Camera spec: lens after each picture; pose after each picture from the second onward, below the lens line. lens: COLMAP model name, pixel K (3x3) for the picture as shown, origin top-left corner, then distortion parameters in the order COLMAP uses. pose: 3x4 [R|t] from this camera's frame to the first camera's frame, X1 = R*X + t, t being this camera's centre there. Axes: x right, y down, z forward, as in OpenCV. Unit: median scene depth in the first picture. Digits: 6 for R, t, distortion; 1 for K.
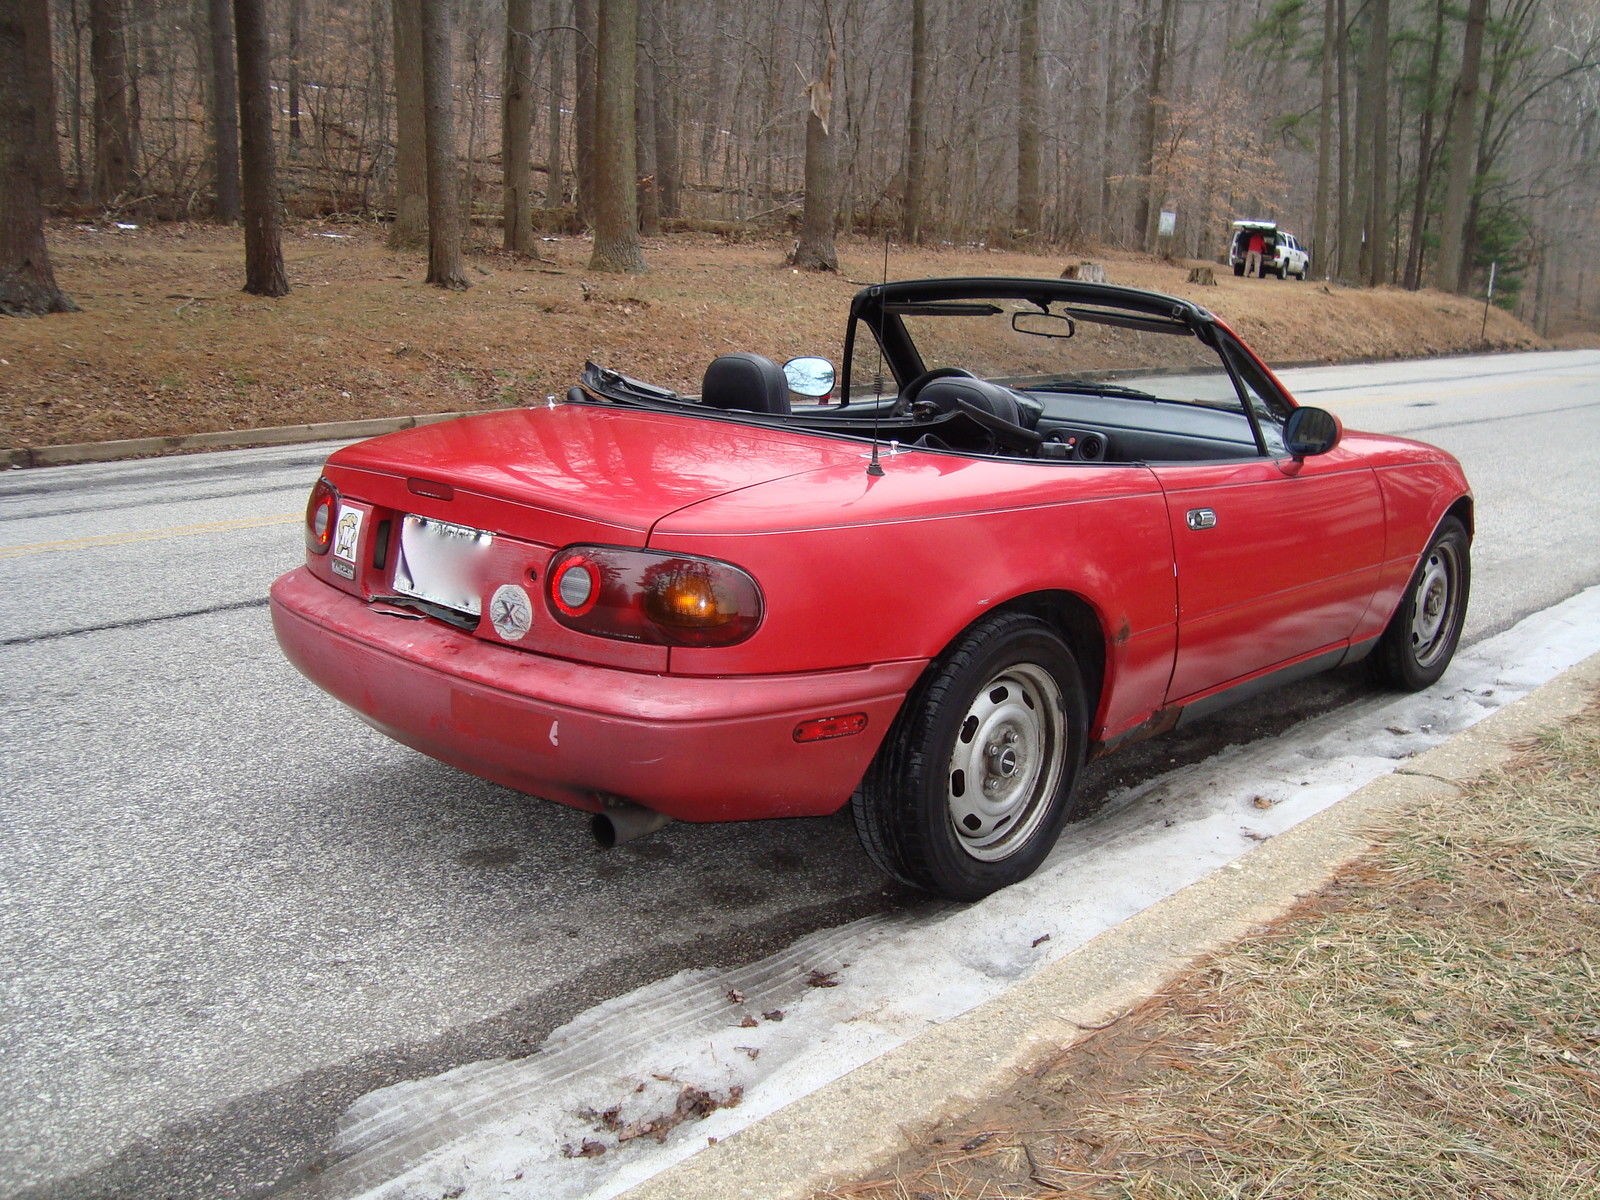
lens RADIAL K [[1526.9, 0, 808.8], [0, 1526.9, 588.0], [0, 0, 1]] dist [-0.121774, 0.000000]
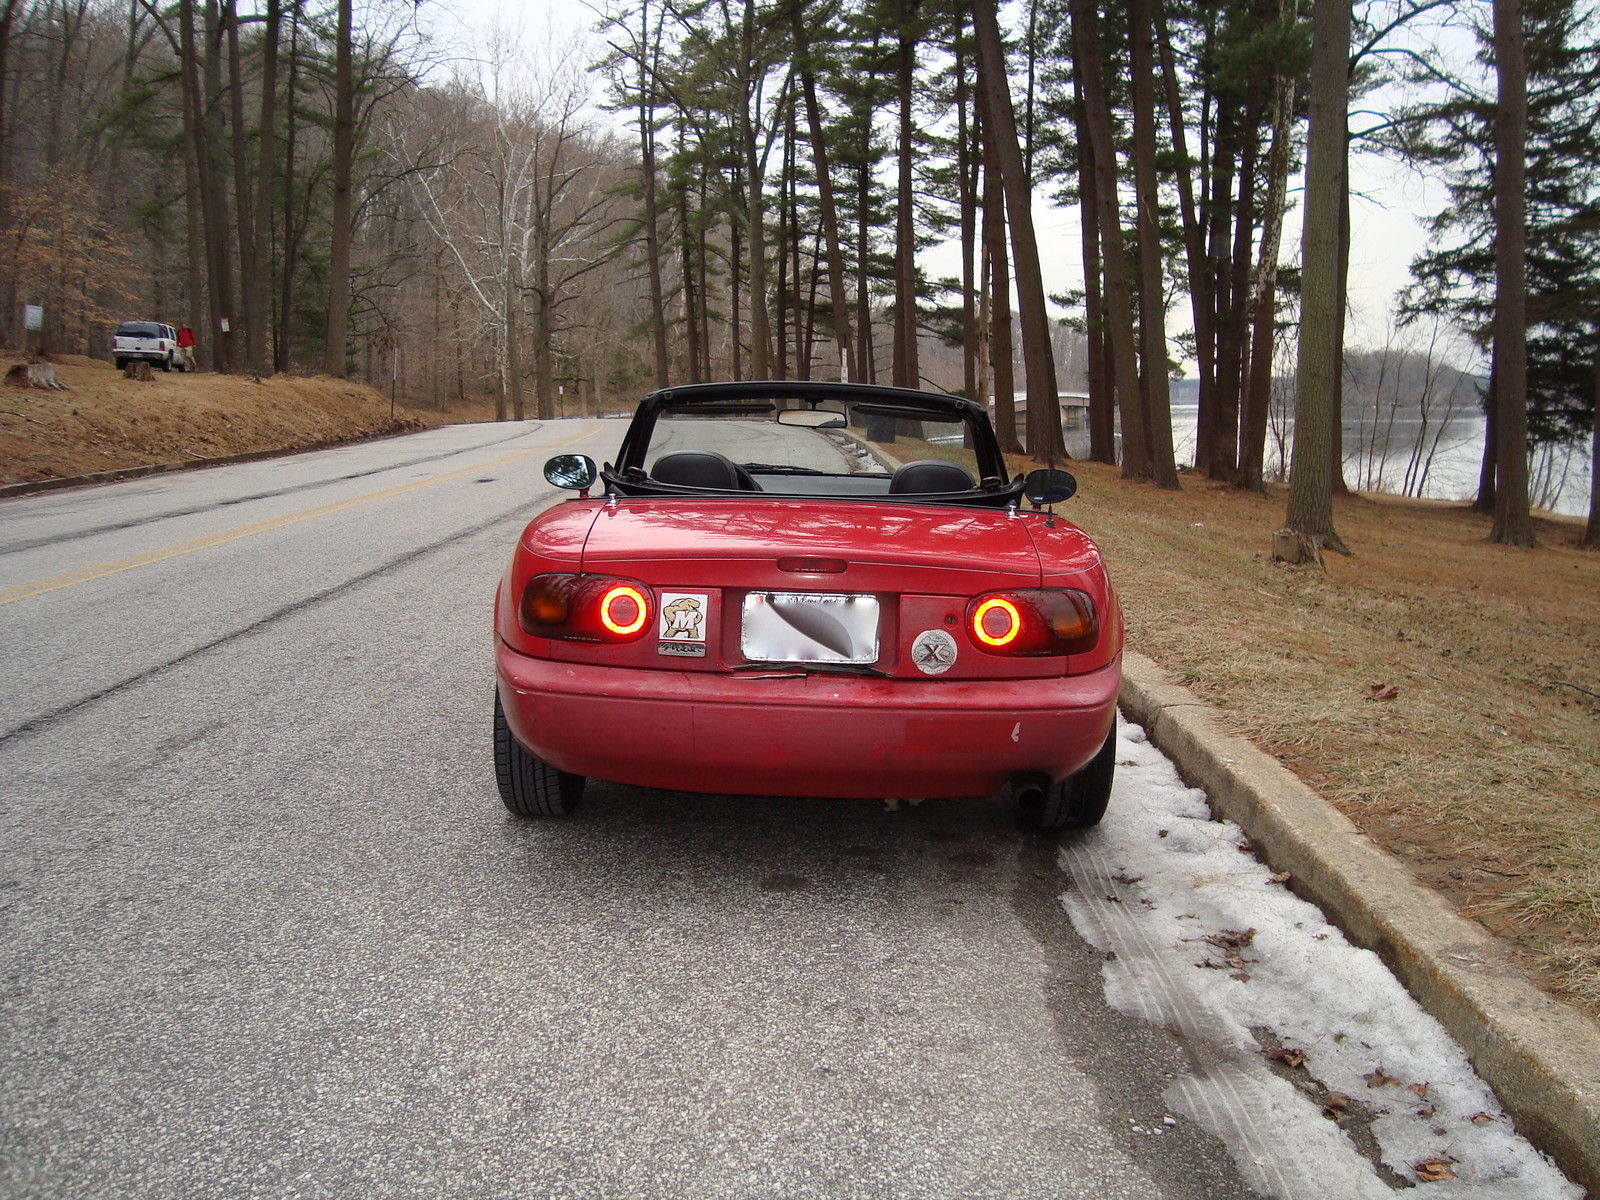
lens RADIAL K [[1526.9, 0, 808.0], [0, 1526.9, 605.3], [0, 0, 1]] dist [-0.121774, 0.000000]
pose [[0.724687, -0.104174, 0.681158, -0.711983], [0.135319, 0.990773, 0.007559, -0.029094], [-0.675660, 0.086696, 0.732098, 0.084806]]
